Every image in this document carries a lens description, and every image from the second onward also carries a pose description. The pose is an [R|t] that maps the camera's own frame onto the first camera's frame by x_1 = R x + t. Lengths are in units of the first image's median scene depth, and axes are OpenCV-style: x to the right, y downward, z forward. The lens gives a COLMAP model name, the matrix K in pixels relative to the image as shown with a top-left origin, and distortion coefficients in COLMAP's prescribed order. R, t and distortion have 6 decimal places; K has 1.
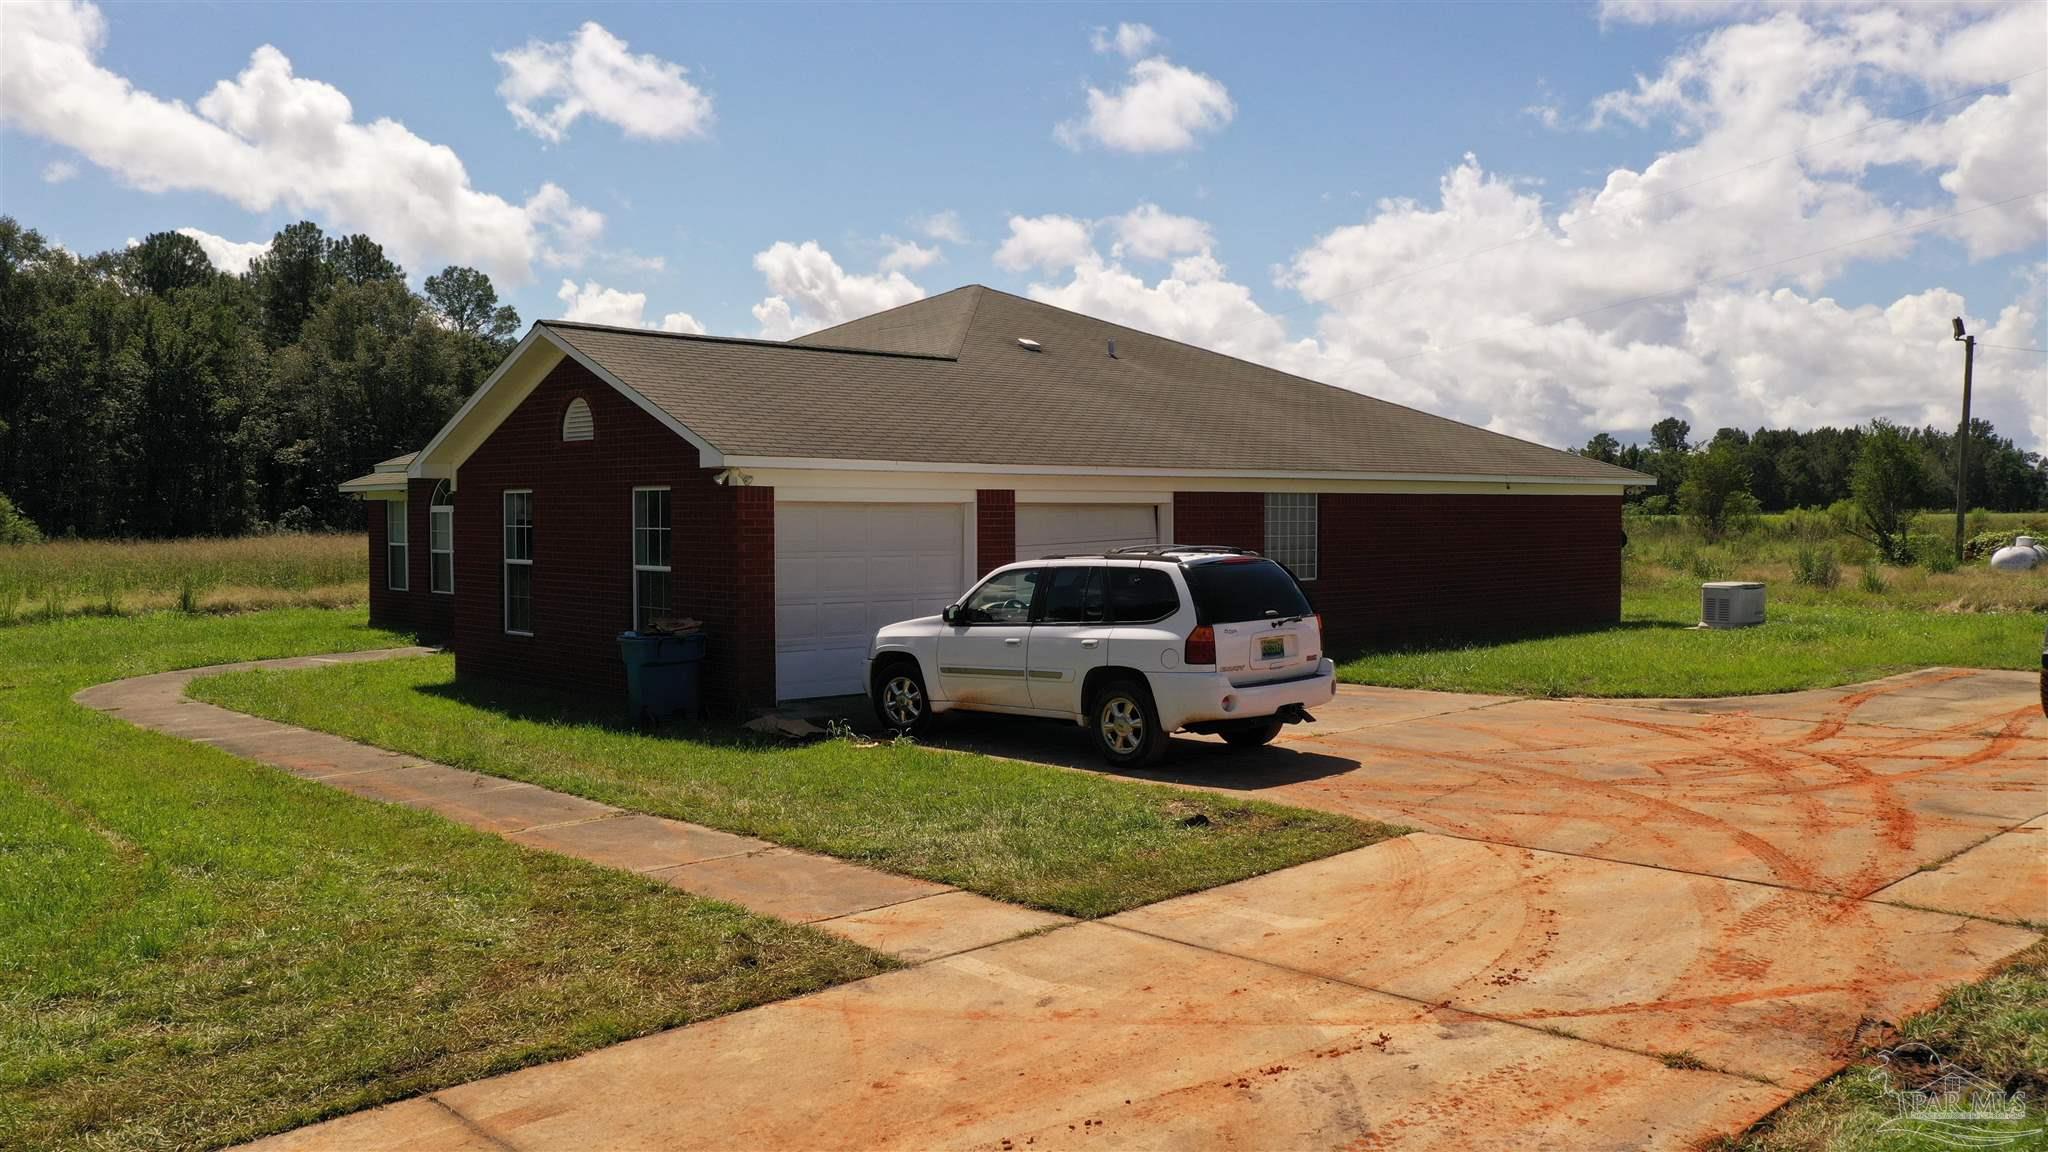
lens RADIAL K [[1622.2, 0, 1031.9], [0, 1622.2, 576.4], [0, 0, 1]] dist [0.014373, 0.007354]
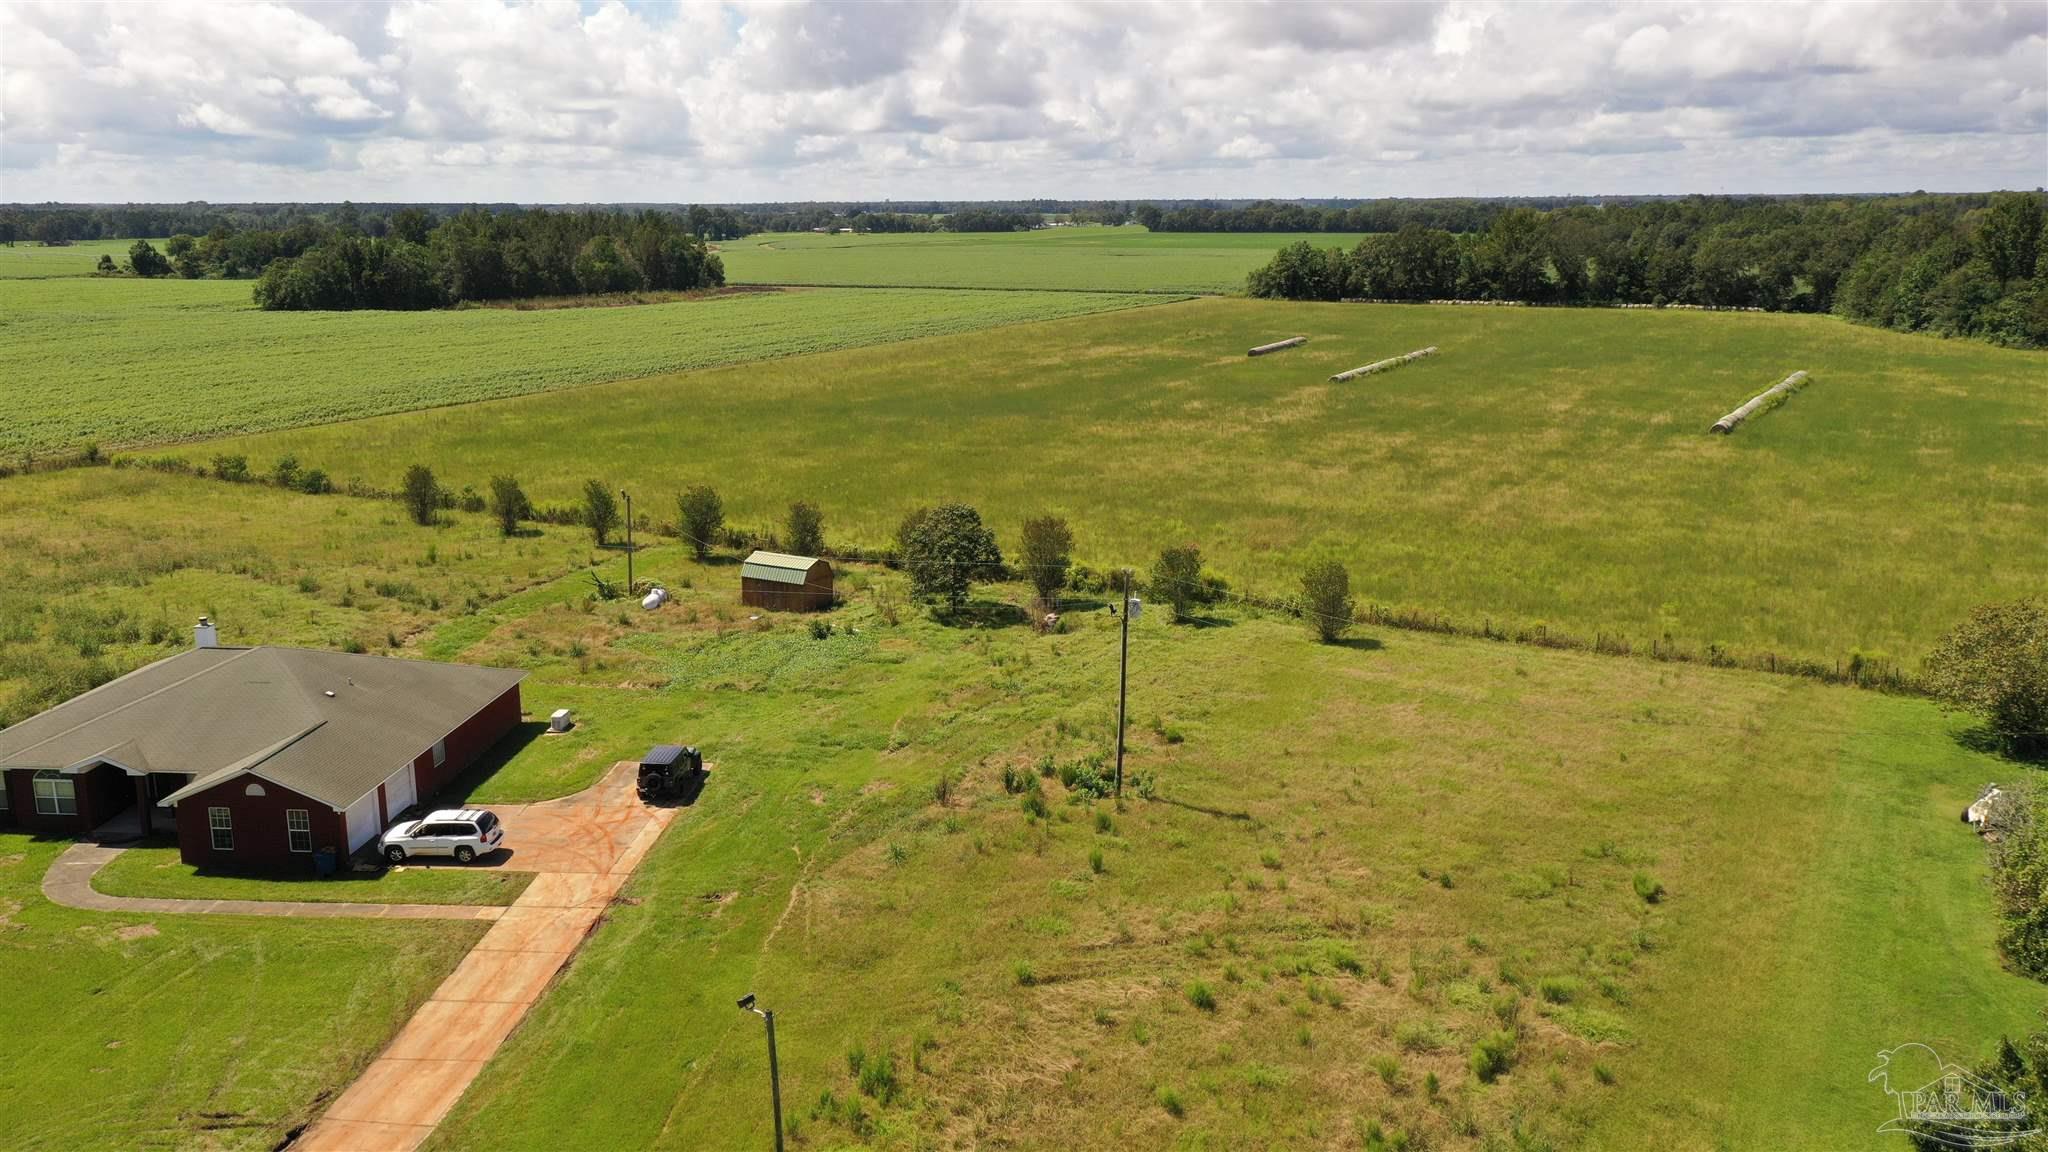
lens RADIAL K [[1622.2, 0, 1031.9], [0, 1622.2, 576.4], [0, 0, 1]] dist [0.014373, 0.007354]
pose [[0.736867, -0.151890, 0.658753, -0.213223], [0.026345, 0.980145, 0.196525, -0.197158], [-0.675524, -0.127458, 0.726238, -0.428900]]
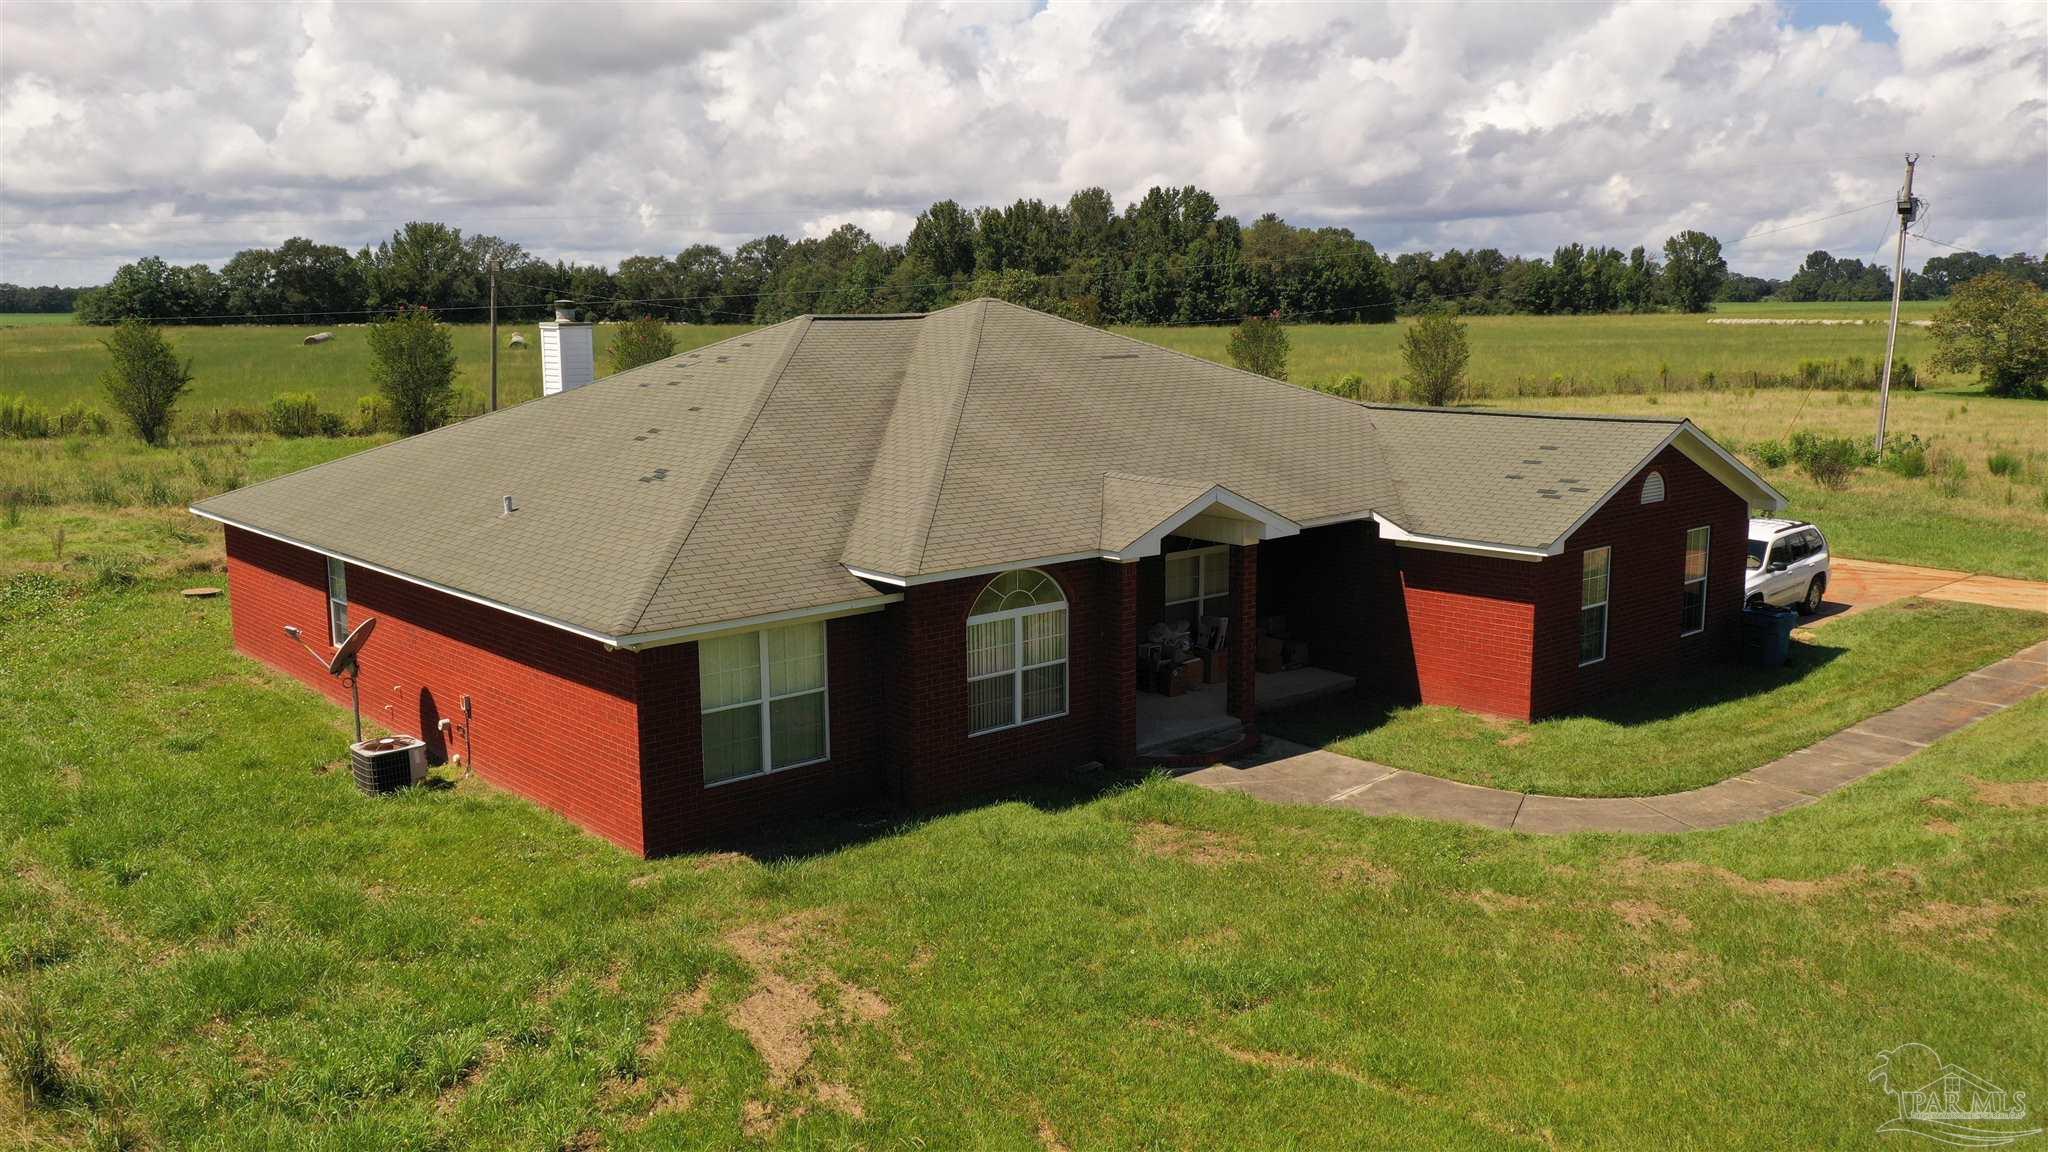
lens RADIAL K [[1622.2, 0, 1031.9], [0, 1622.2, 576.4], [0, 0, 1]] dist [0.014373, 0.007354]
pose [[0.011868, -0.162626, 0.986616, -0.275167], [0.042442, 0.985879, 0.161994, -0.044912], [-0.999028, 0.039952, 0.018603, 0.251762]]
